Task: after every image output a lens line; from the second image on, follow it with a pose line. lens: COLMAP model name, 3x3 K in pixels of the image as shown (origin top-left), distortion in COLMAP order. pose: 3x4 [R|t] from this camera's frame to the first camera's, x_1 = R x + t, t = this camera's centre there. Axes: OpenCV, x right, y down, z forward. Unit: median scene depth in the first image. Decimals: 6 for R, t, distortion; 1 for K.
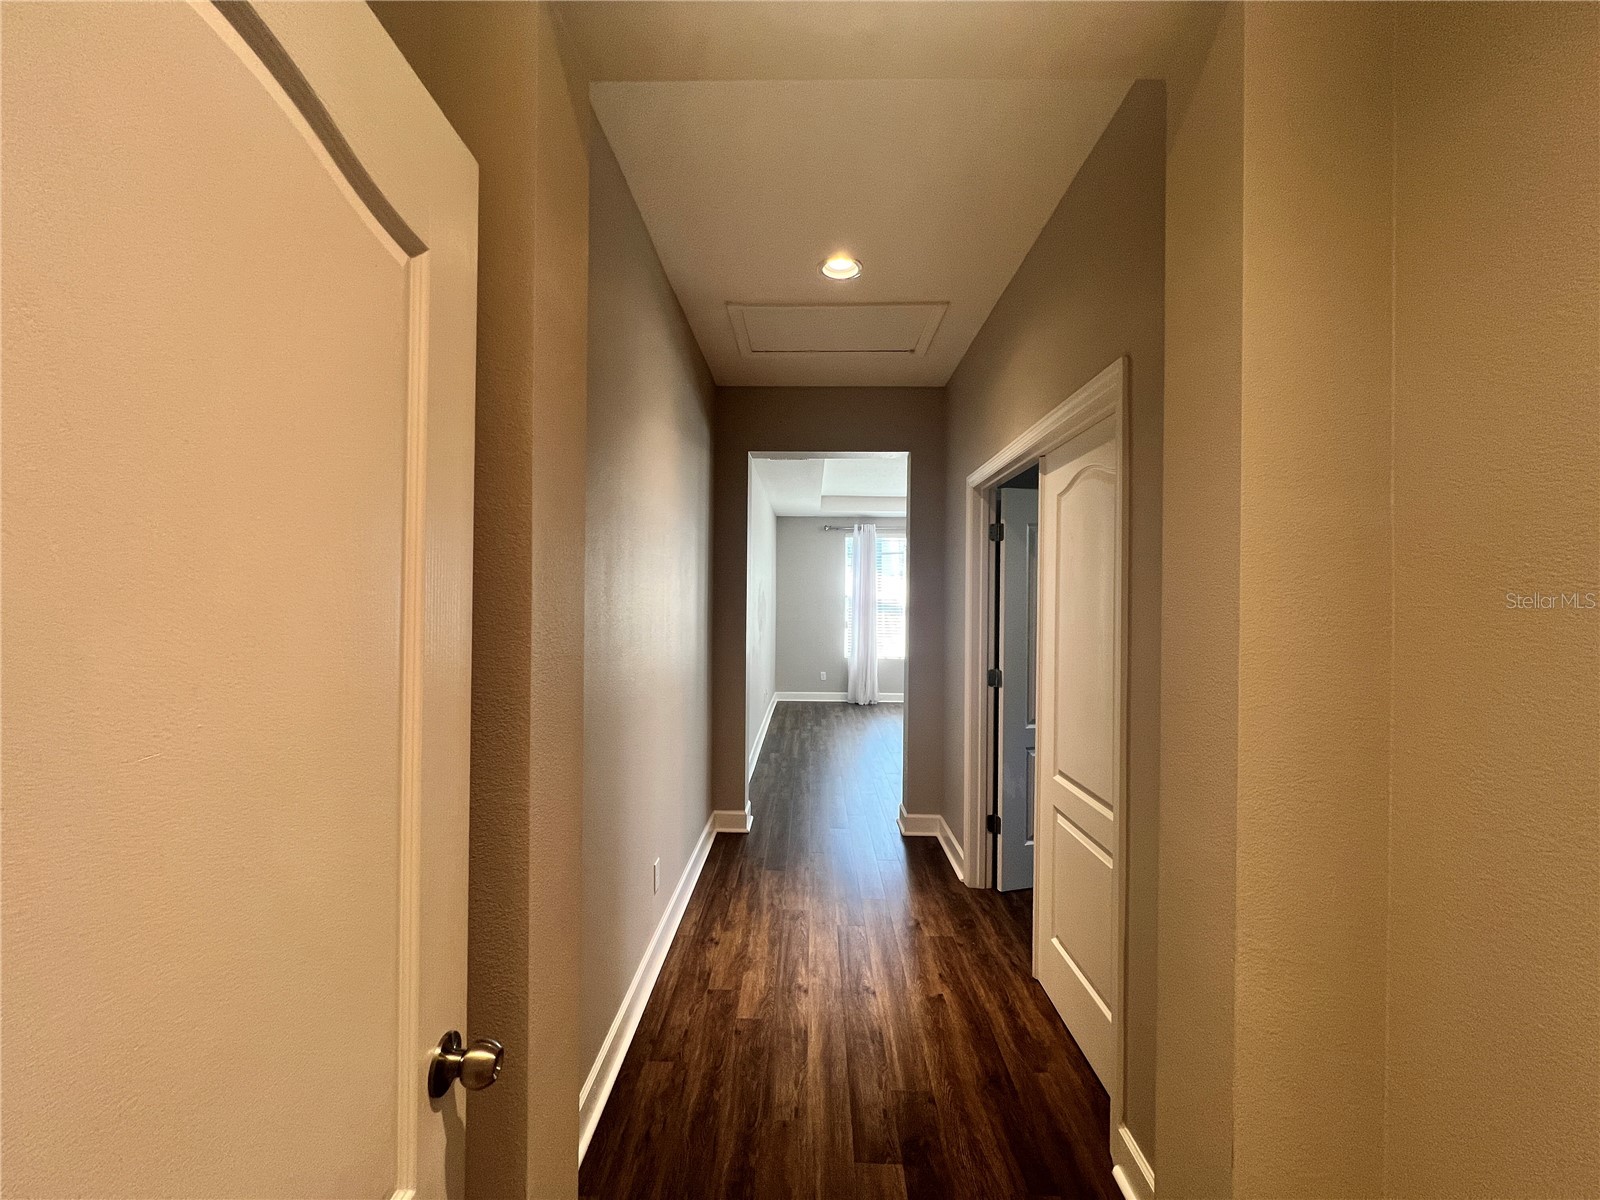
lens RADIAL K [[638.8, 0, 799.8], [0, 638.8, 604.0], [0, 0, 1]] dist [0.004063, 0.000295]
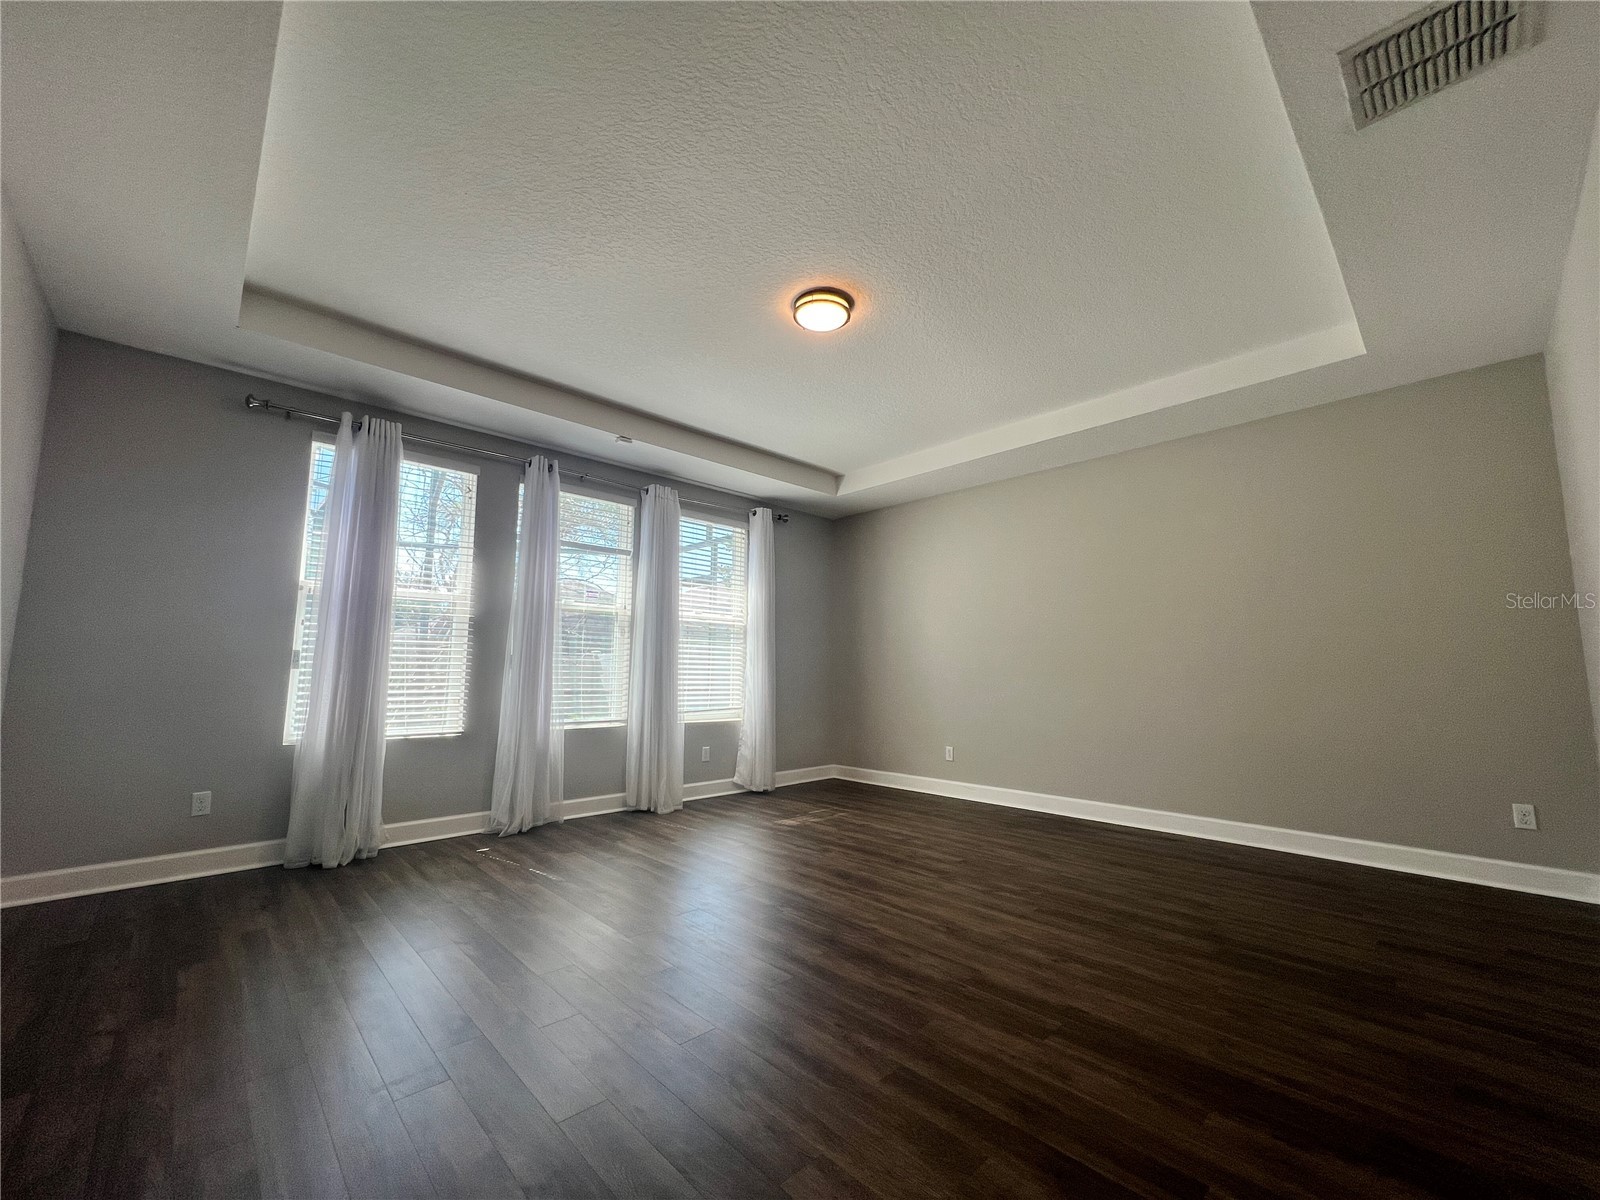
lens RADIAL K [[638.8, 0, 808.5], [0, 638.8, 598.8], [0, 0, 1]] dist [0.004063, 0.000295]
pose [[0.706000, 0.073703, 0.704366, 0.015287], [-0.005794, 0.995138, -0.098321, 0.032411], [-0.708188, 0.065334, 0.702994, 0.507249]]
